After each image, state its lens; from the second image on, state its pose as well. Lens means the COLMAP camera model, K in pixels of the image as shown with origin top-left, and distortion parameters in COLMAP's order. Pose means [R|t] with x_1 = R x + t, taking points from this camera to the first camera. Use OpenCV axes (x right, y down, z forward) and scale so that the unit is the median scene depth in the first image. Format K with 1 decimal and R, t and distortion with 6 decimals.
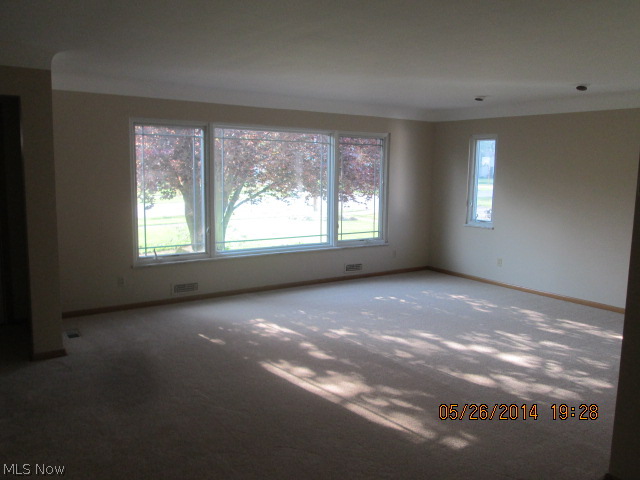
lens RADIAL K [[531.5, 0, 320.0], [0, 531.5, 239.5], [0, 0, 1]] dist [0.002479, -0.001249]
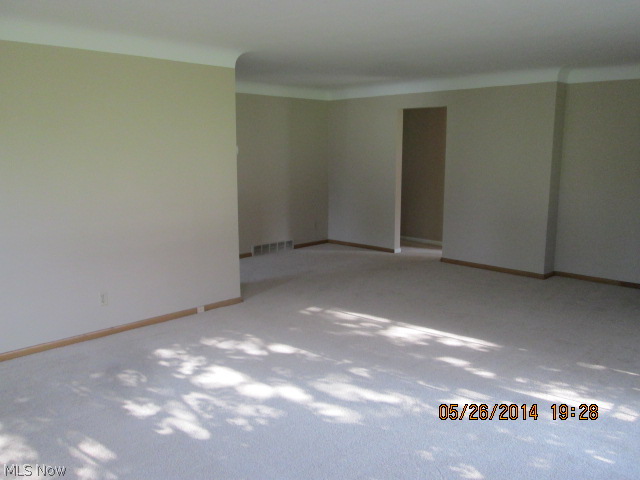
lens RADIAL K [[531.5, 0, 320.2], [0, 531.5, 239.8], [0, 0, 1]] dist [0.002479, -0.001249]
pose [[-0.984476, 0.018153, -0.174578, 0.374345], [-0.035588, 0.953332, 0.299820, -0.228838], [0.171873, 0.301378, -0.937886, 1.787788]]
